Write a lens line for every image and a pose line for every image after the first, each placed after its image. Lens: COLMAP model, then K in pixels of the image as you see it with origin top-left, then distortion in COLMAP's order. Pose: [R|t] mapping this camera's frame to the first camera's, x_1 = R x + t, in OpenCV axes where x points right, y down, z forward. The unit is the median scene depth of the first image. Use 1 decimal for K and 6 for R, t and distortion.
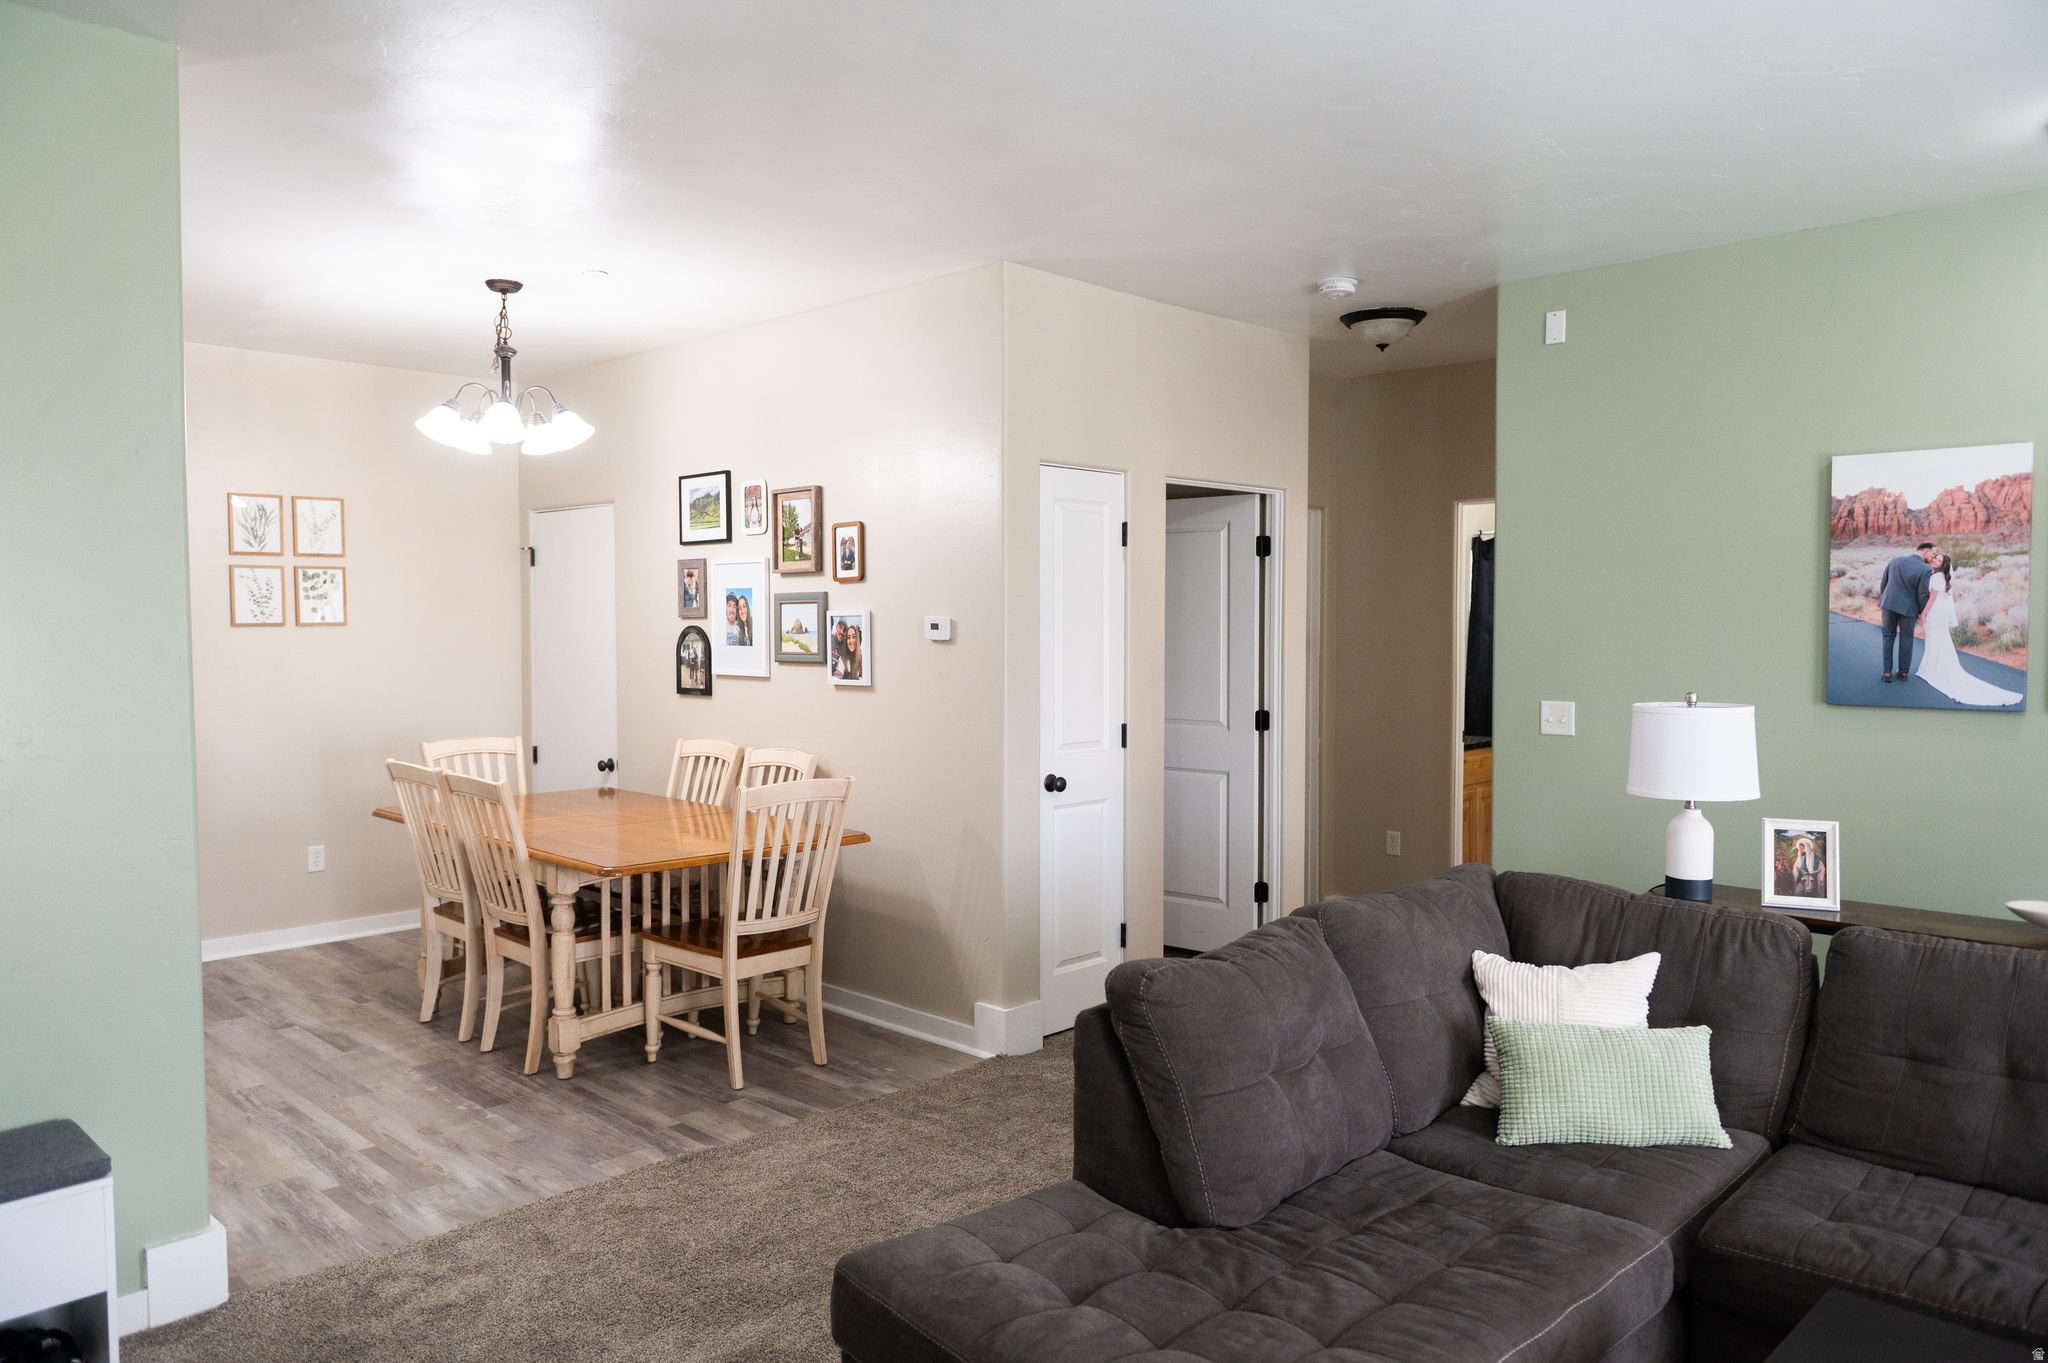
lens RADIAL K [[1390.1, 0, 1019.5], [0, 1390.1, 680.9], [0, 0, 1]] dist [-0.011860, -0.003644]
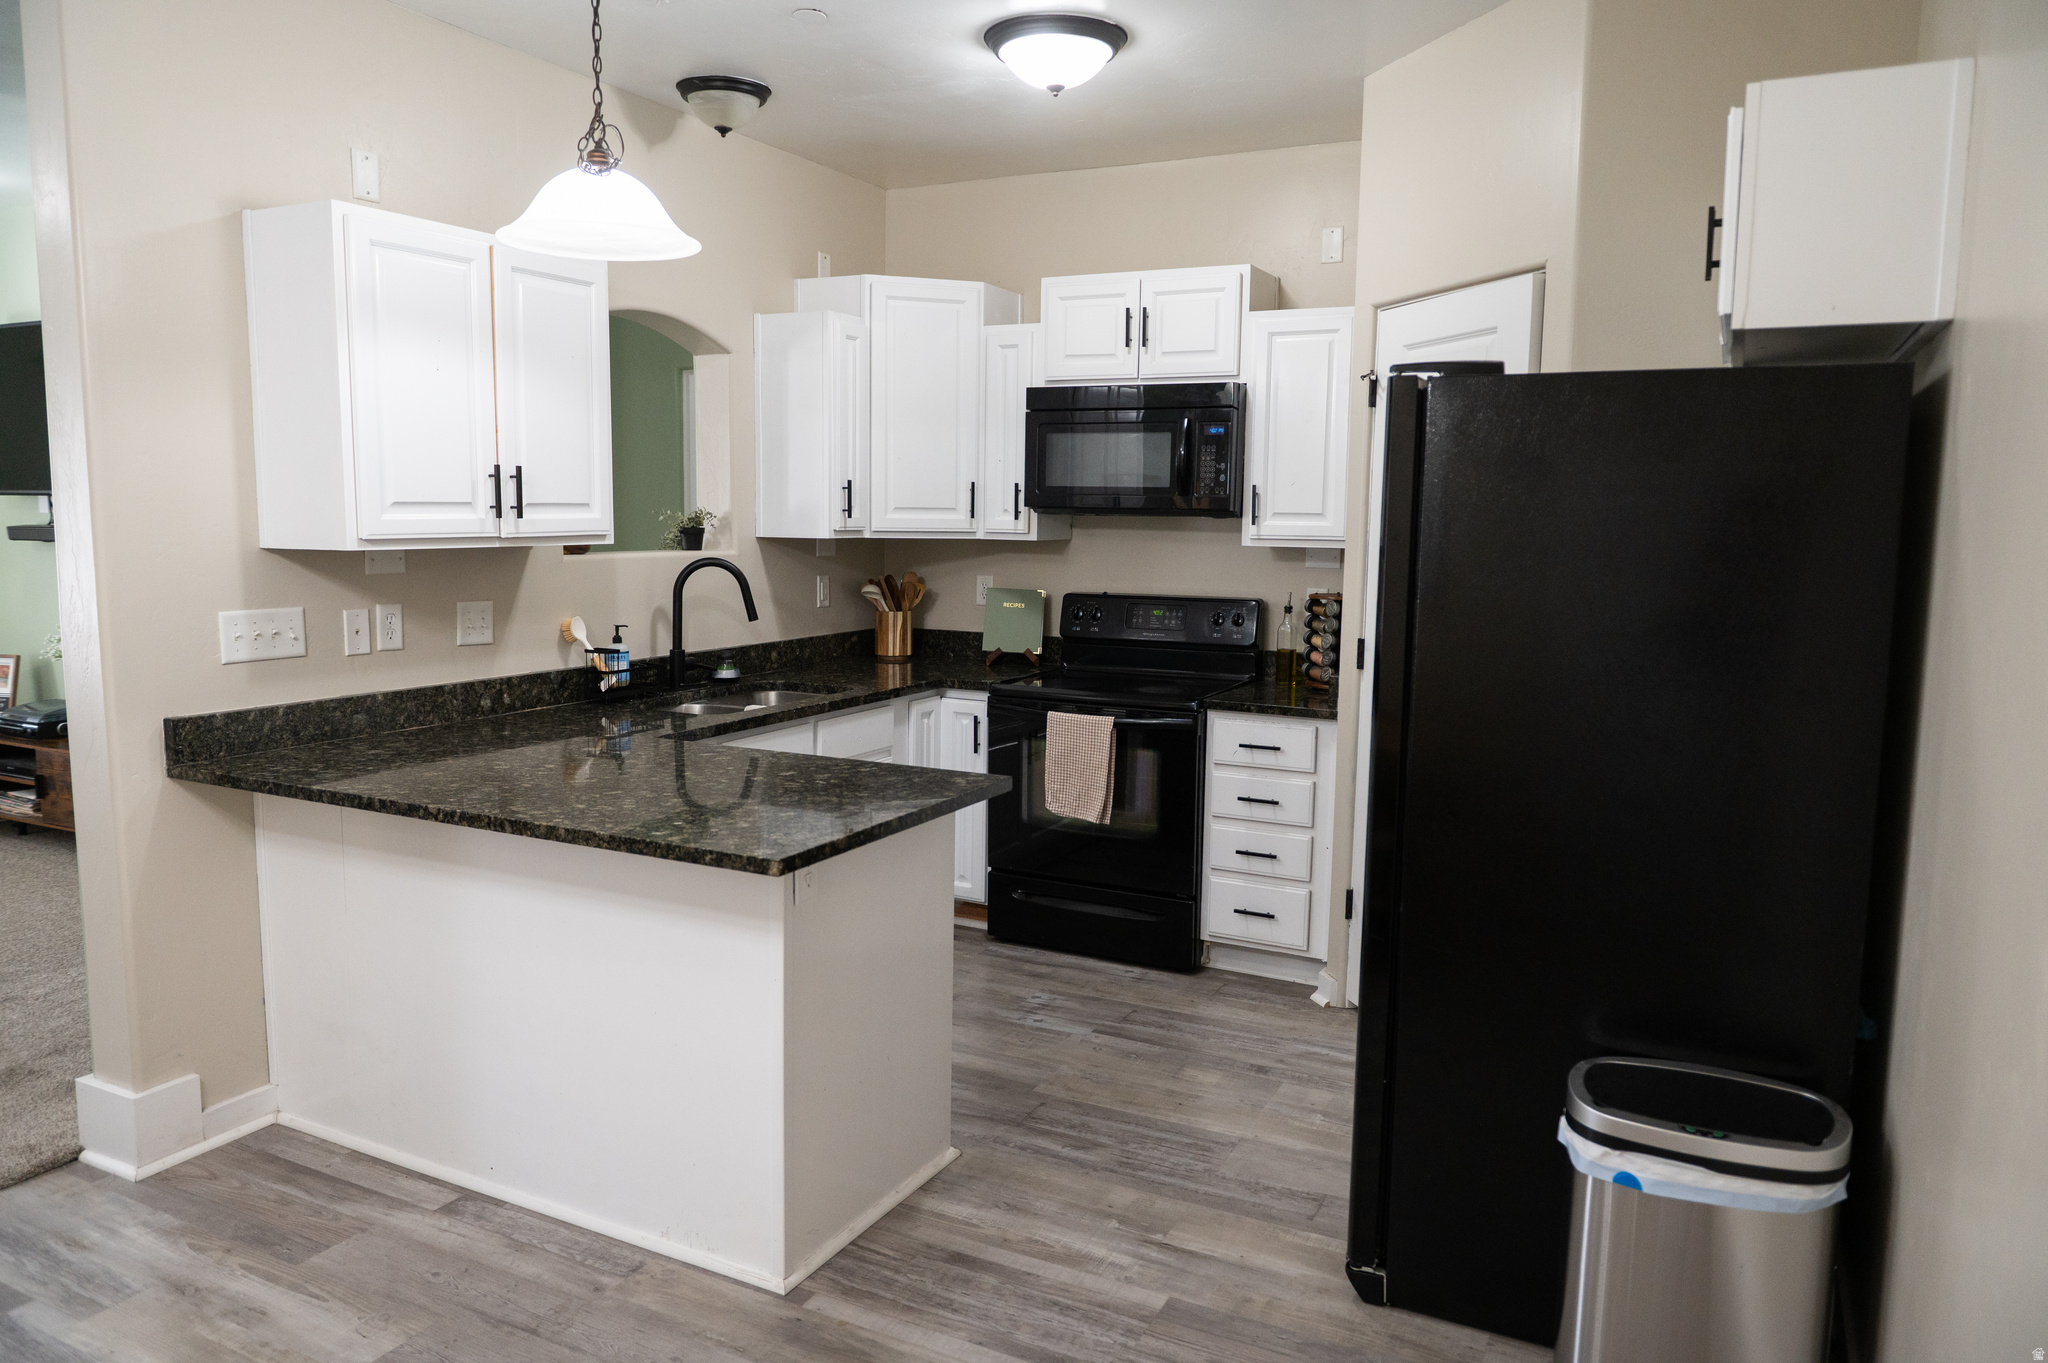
lens RADIAL K [[1390.1, 0, 1017.9], [0, 1390.1, 683.0], [0, 0, 1]] dist [-0.011860, -0.003644]
pose [[-0.956291, 0.026906, -0.291176, -0.608291], [-0.023734, 0.985331, 0.168996, -0.055522], [0.291452, 0.168520, -0.941624, 1.352478]]
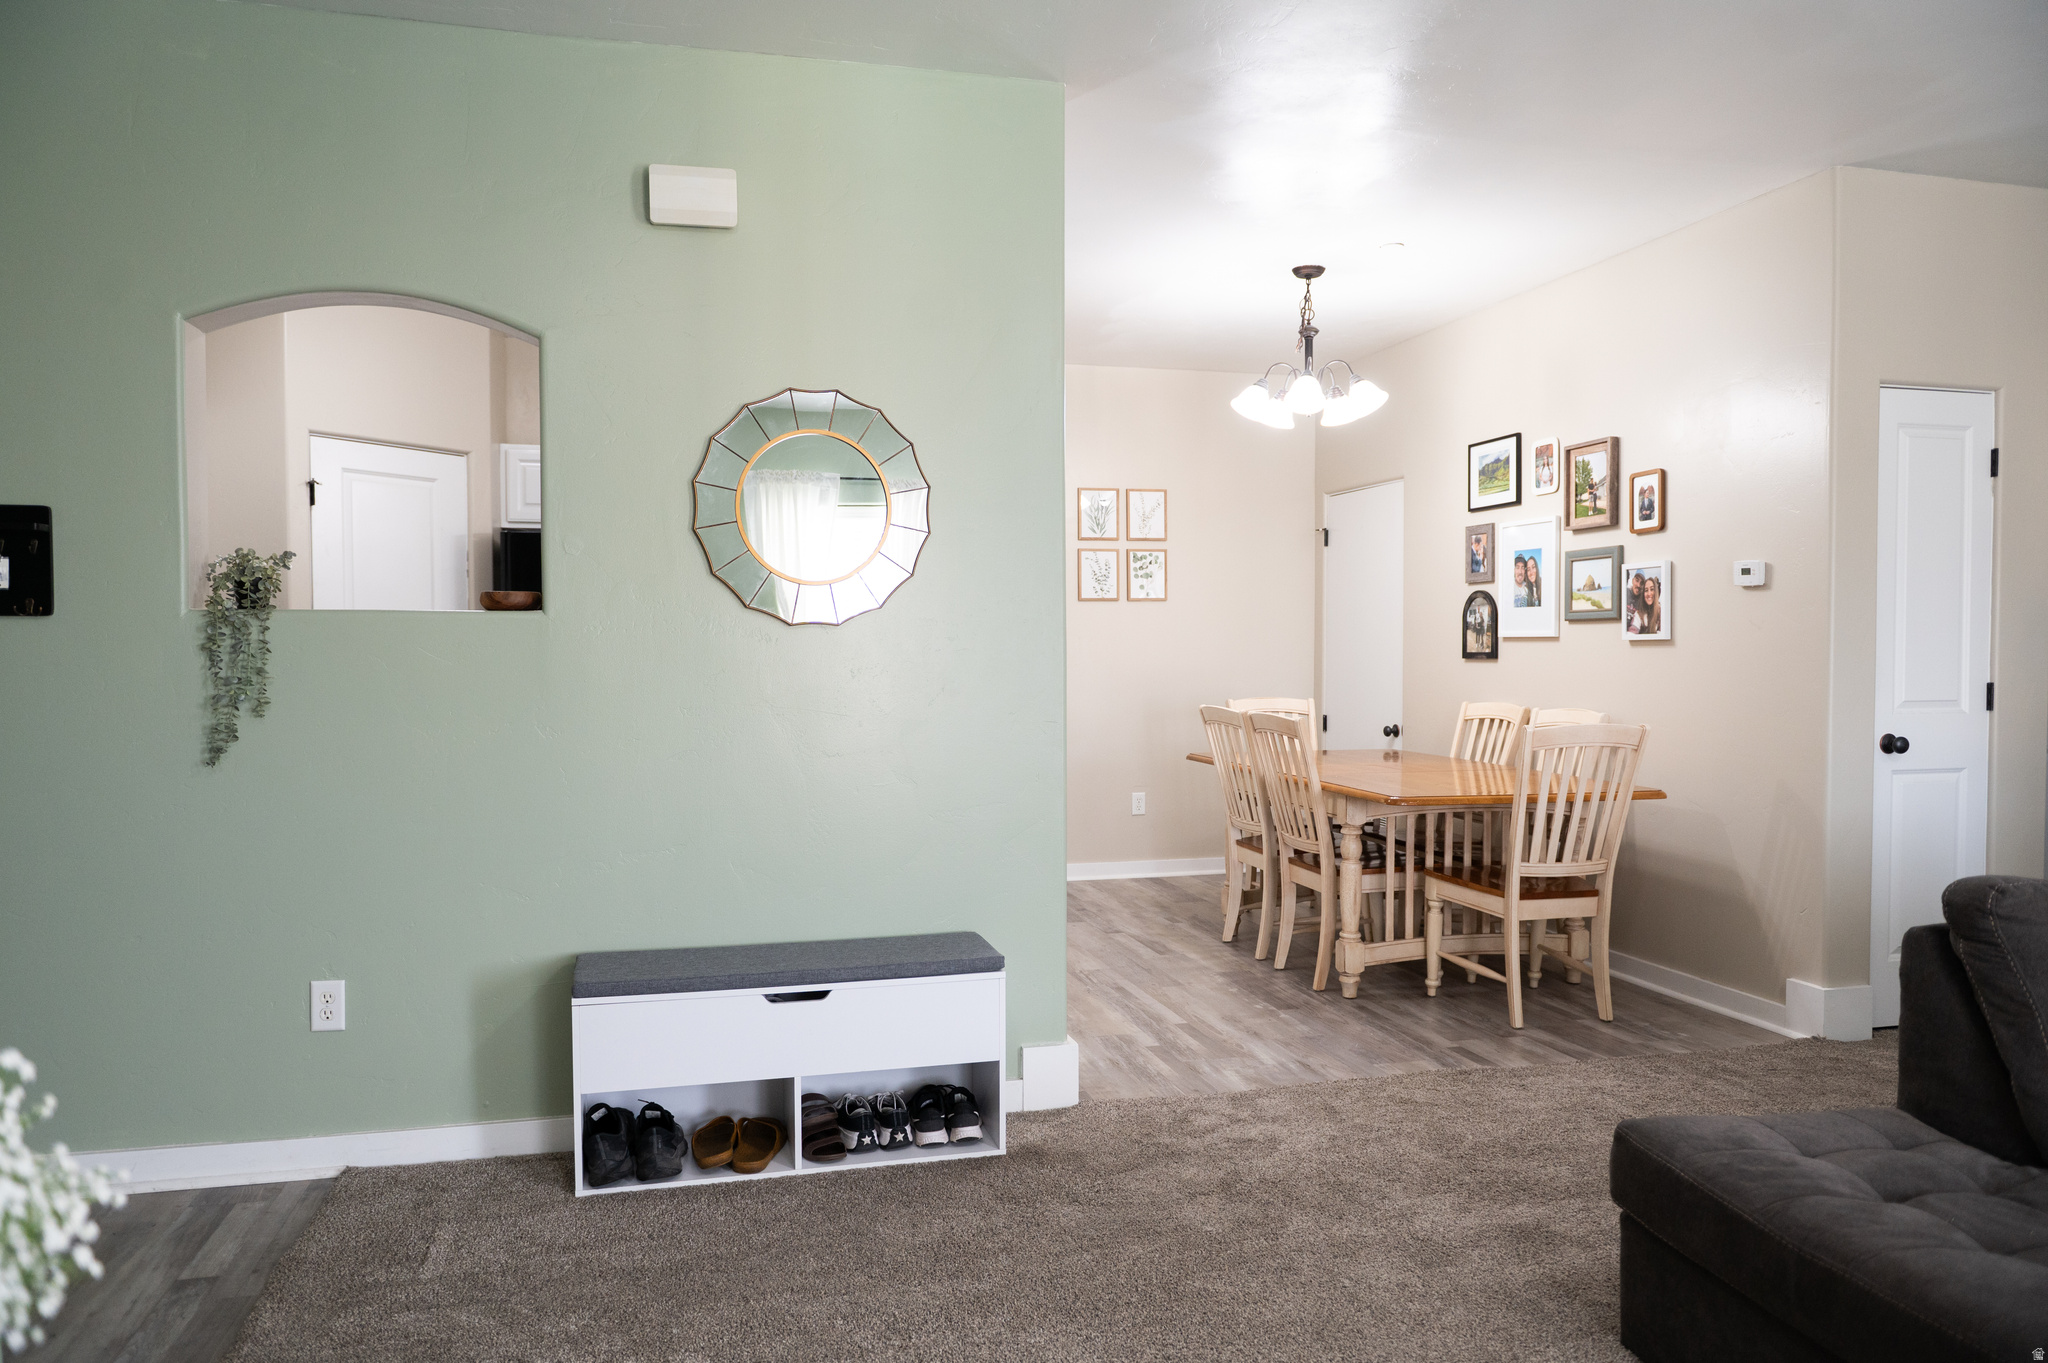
lens RADIAL K [[1390.1, 0, 1013.8], [0, 1390.1, 691.1], [0, 0, 1]] dist [-0.011860, -0.003644]
pose [[0.851464, 0.015195, -0.524193, 0.009450], [-0.021315, 0.999757, -0.005642, 0.059145], [0.523979, 0.015977, 0.851581, -0.050530]]
